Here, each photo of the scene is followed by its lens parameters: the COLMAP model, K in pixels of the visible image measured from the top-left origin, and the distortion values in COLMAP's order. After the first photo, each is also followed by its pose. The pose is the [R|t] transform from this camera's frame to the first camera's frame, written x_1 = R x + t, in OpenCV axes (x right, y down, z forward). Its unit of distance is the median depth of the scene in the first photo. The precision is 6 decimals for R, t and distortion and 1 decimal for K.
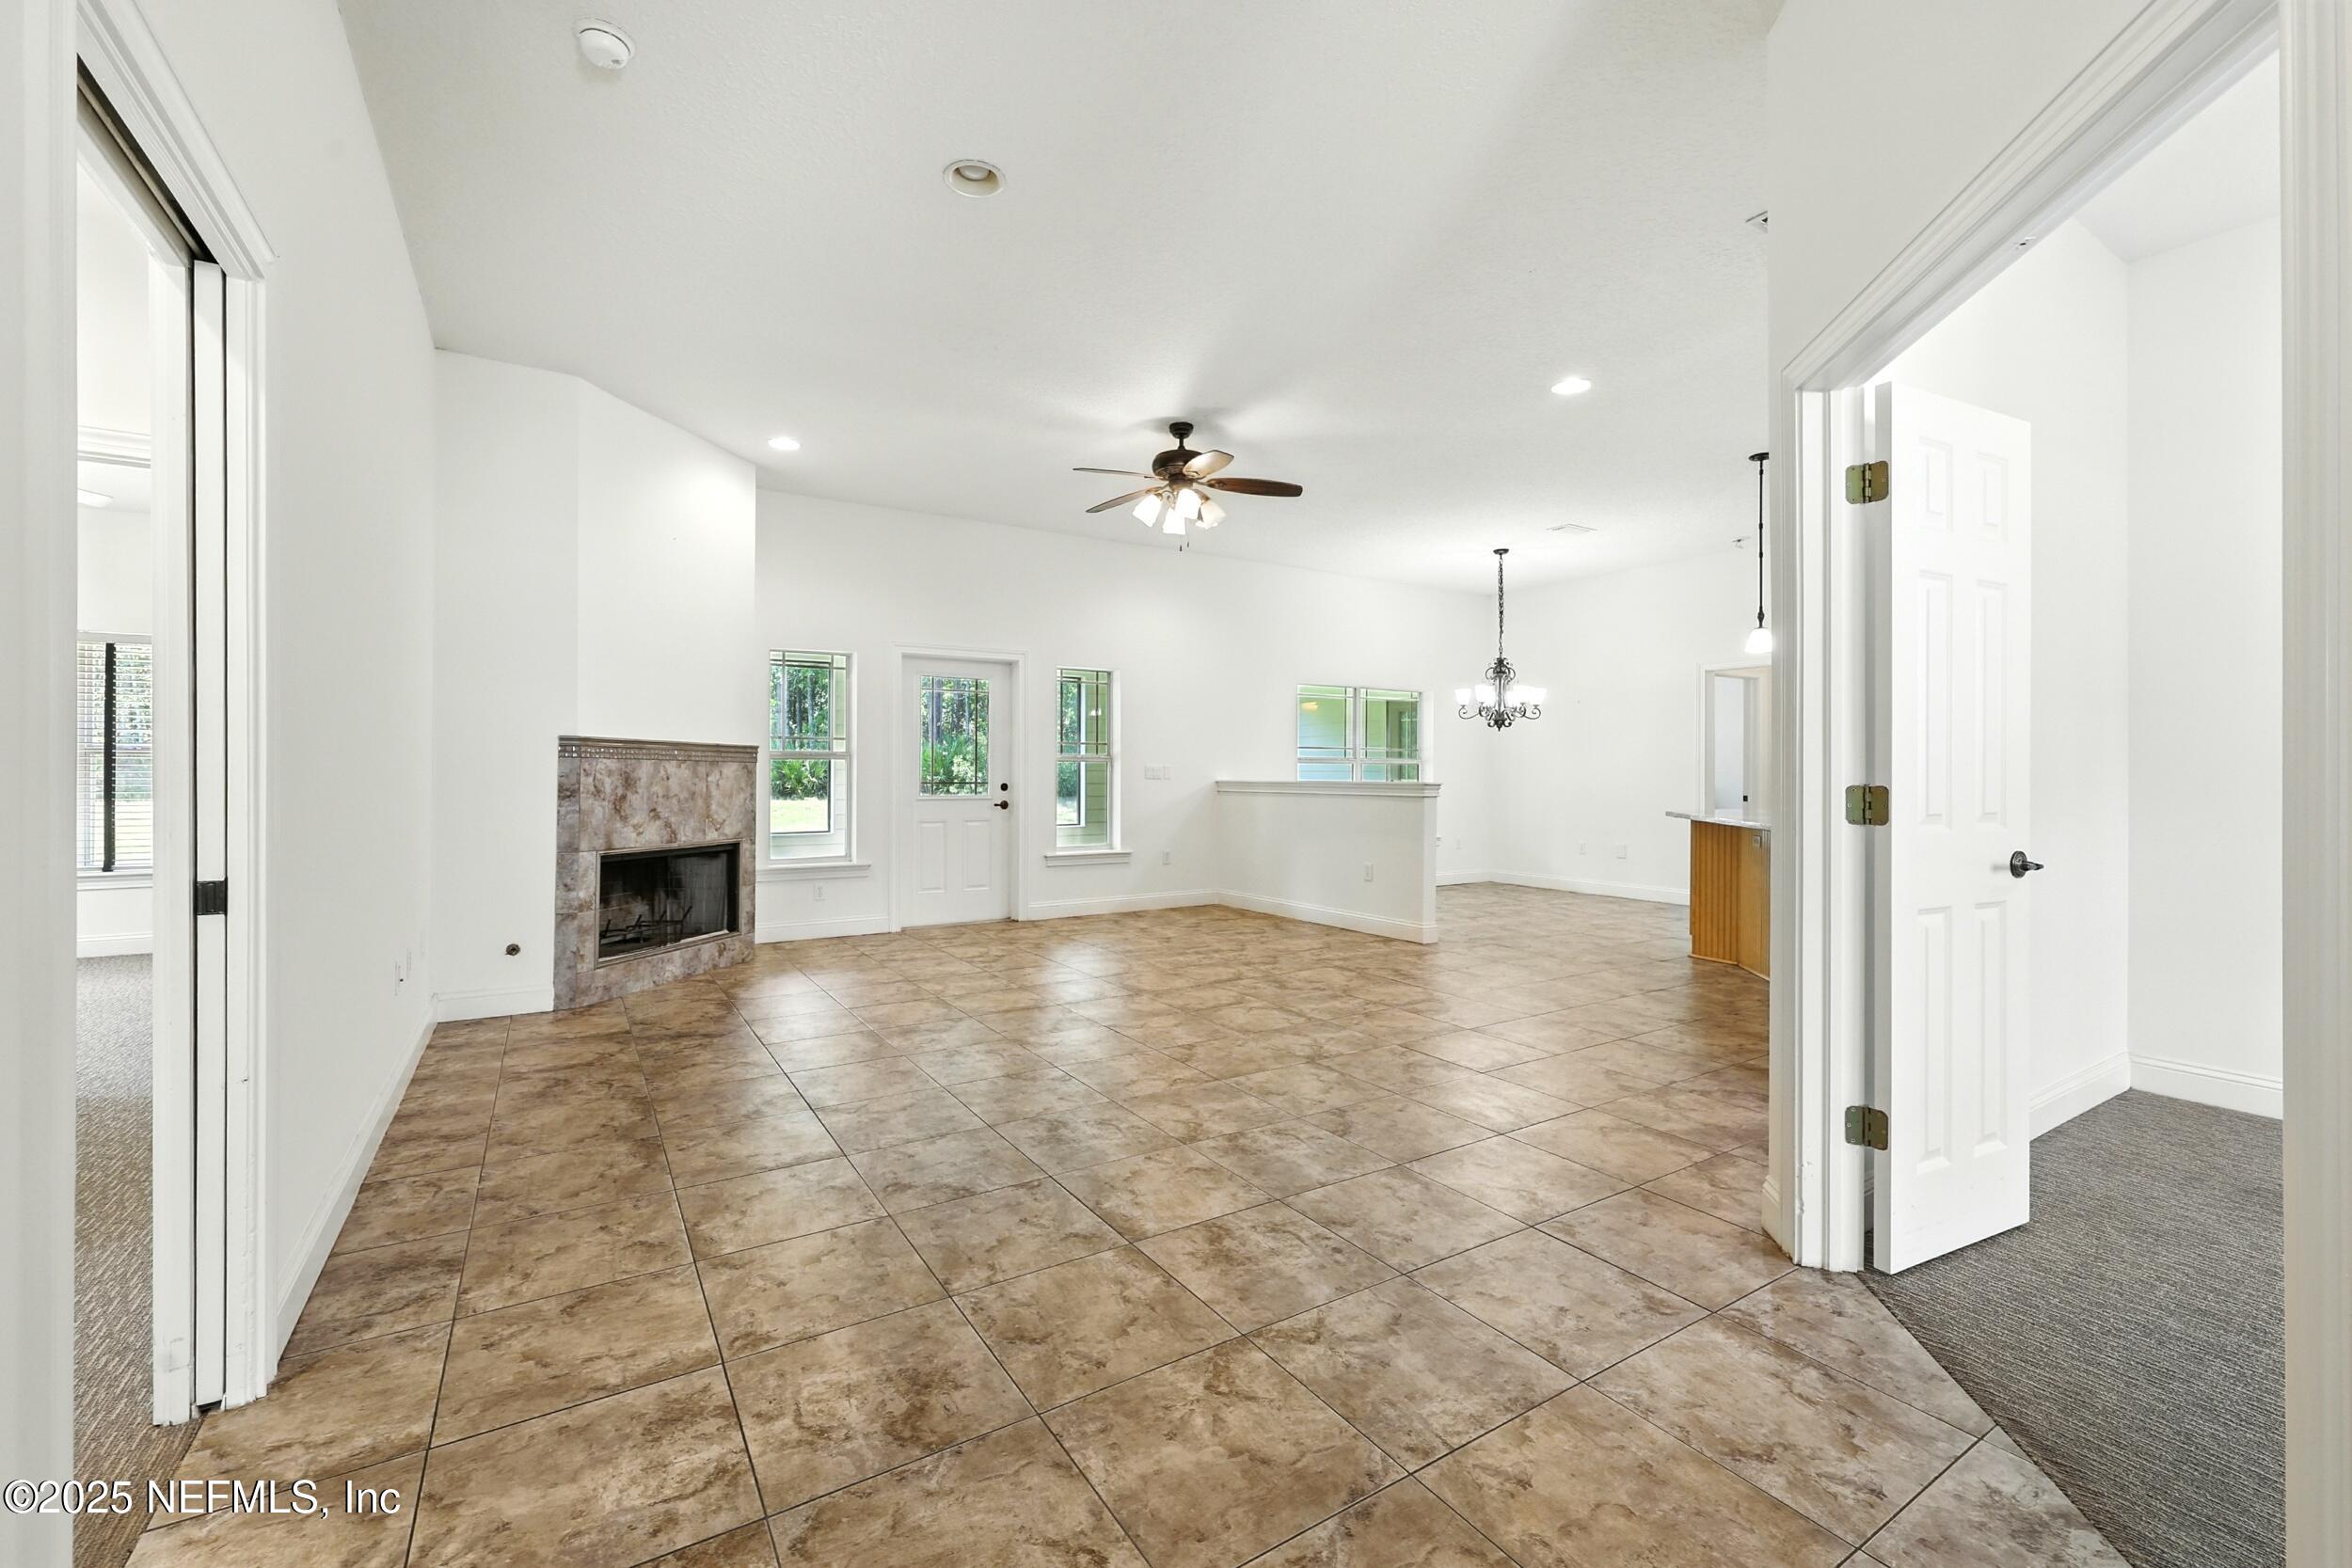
lens RADIAL K [[965.6, 0, 1170.2], [0, 965.6, 773.9], [0, 0, 1]] dist [-0.000273, -0.000016]
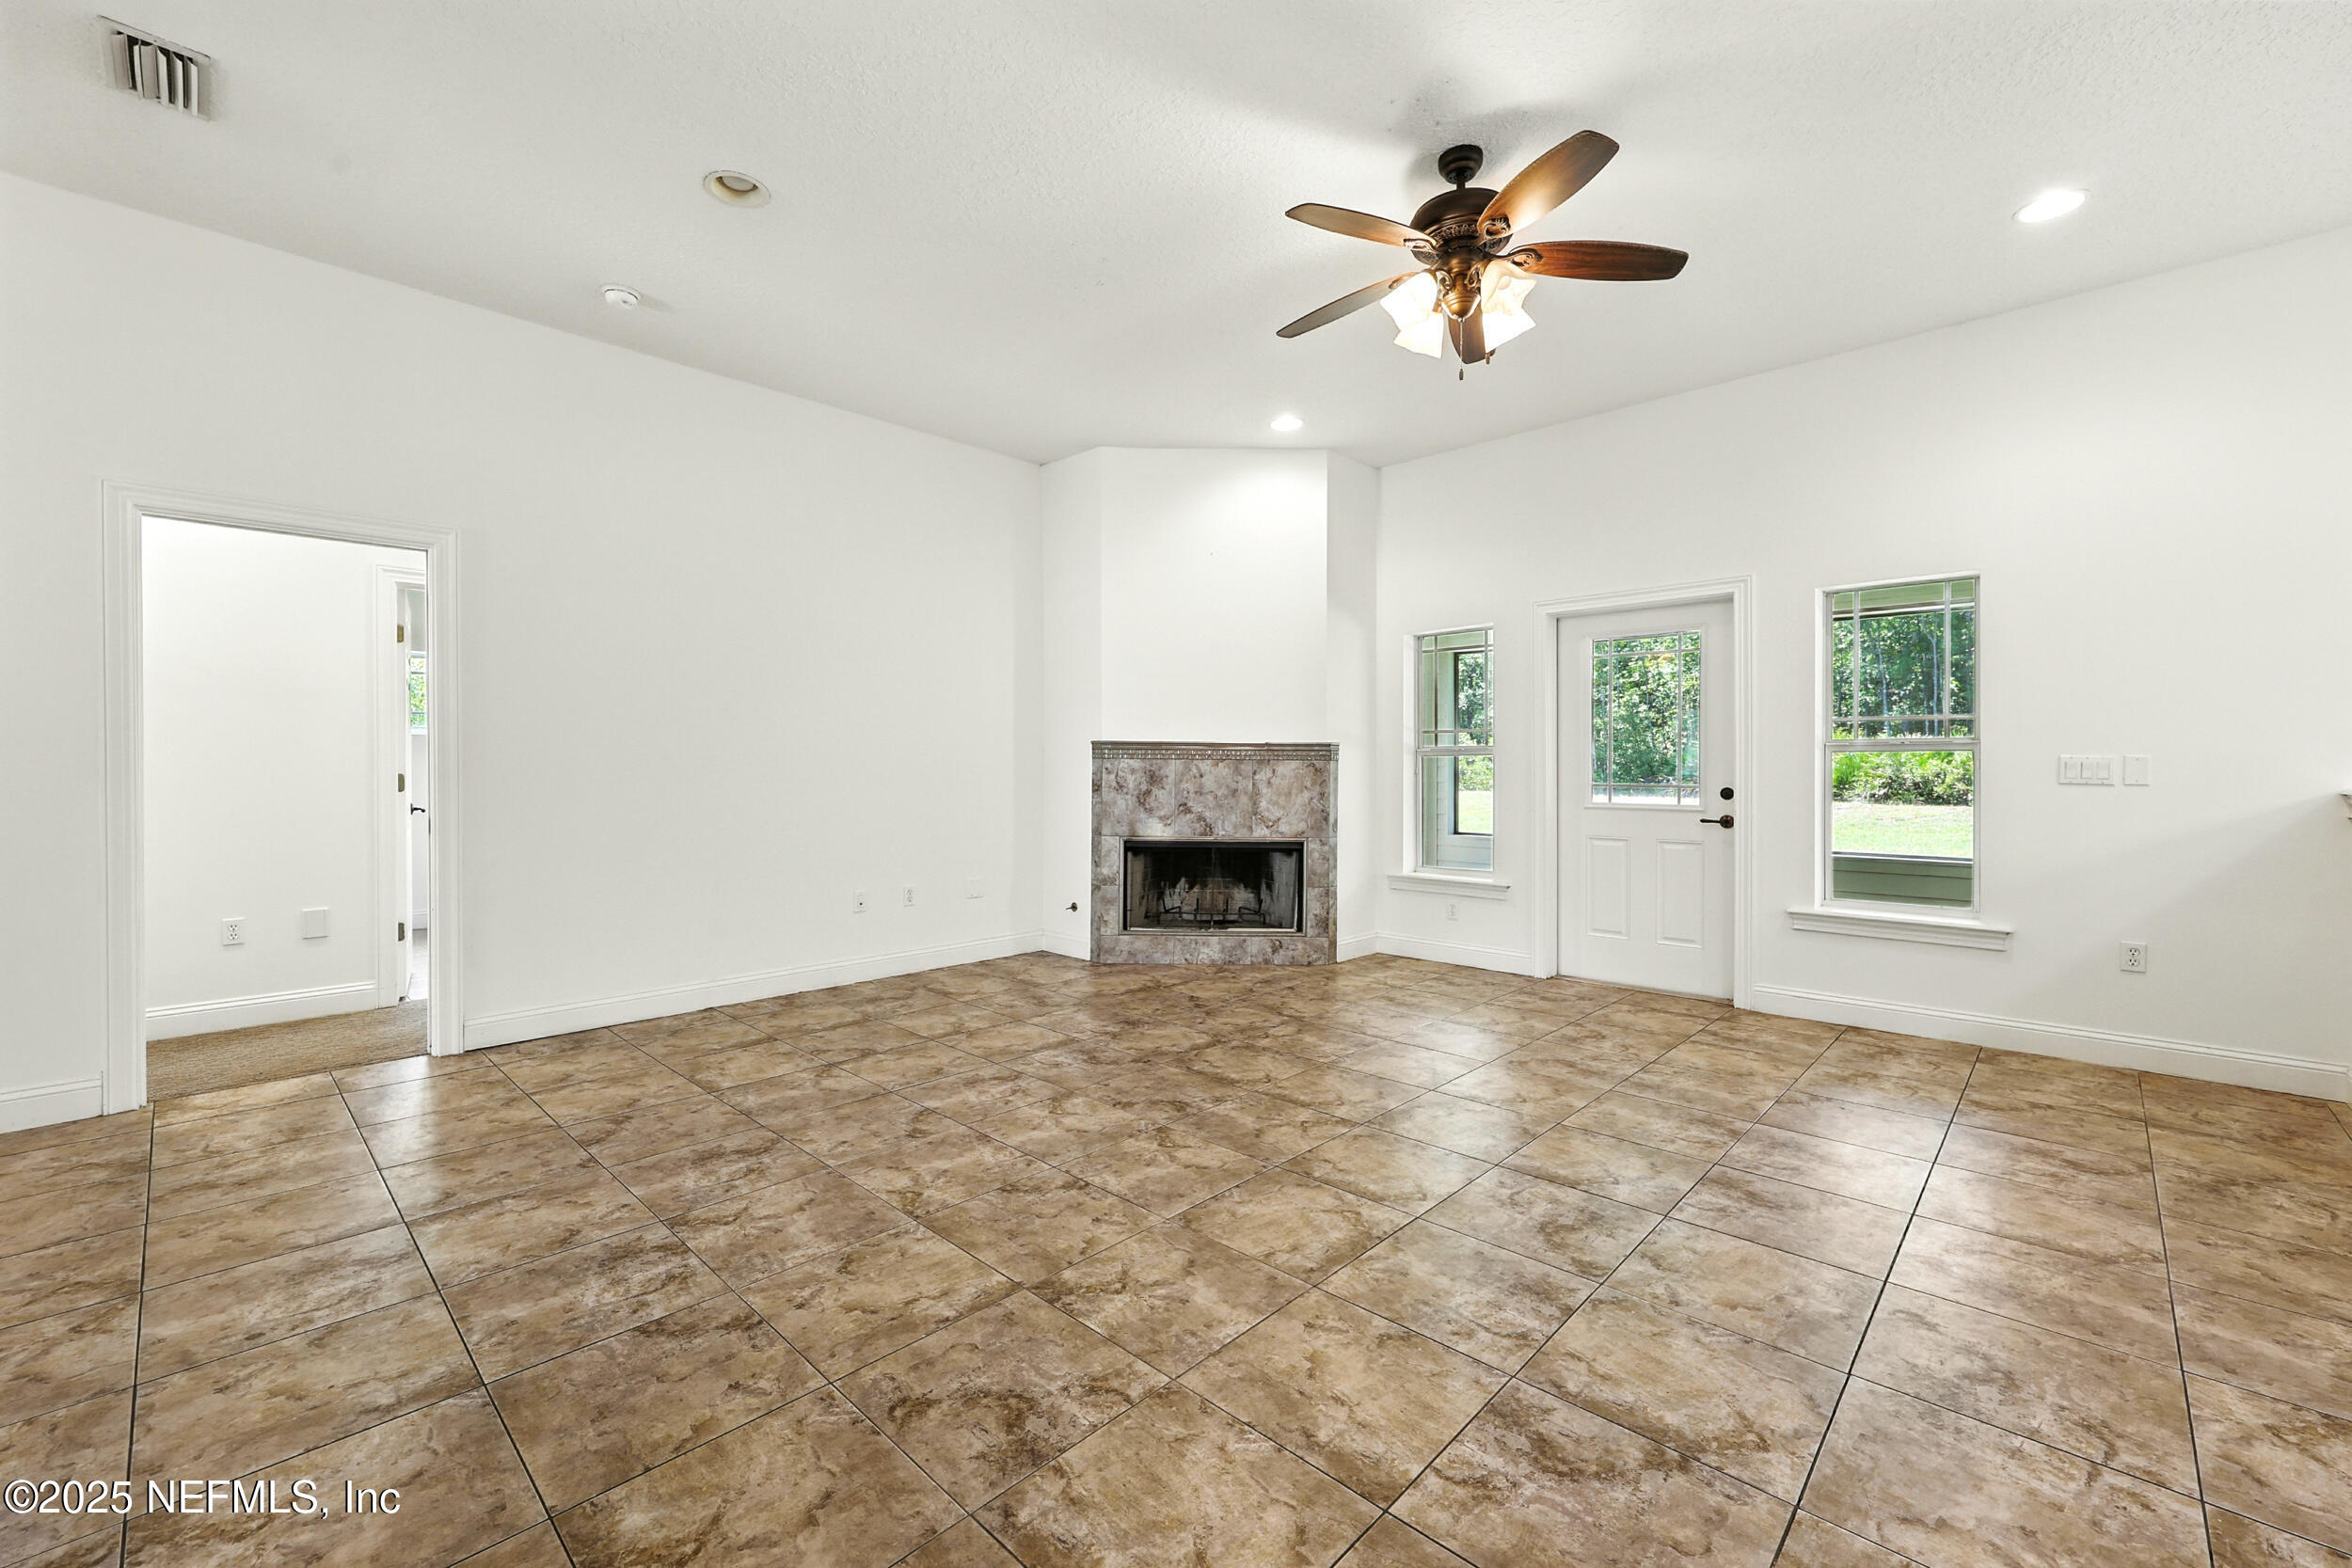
lens RADIAL K [[958.1, 0, 1161.7], [0, 958.1, 781.2], [0, 0, 1]] dist [0.000288, -0.000010]
pose [[0.233225, 0.011497, -0.972355, 0.524915], [-0.002029, 0.999934, 0.011336, -0.001921], [0.972421, -0.000671, 0.233233, 0.708506]]
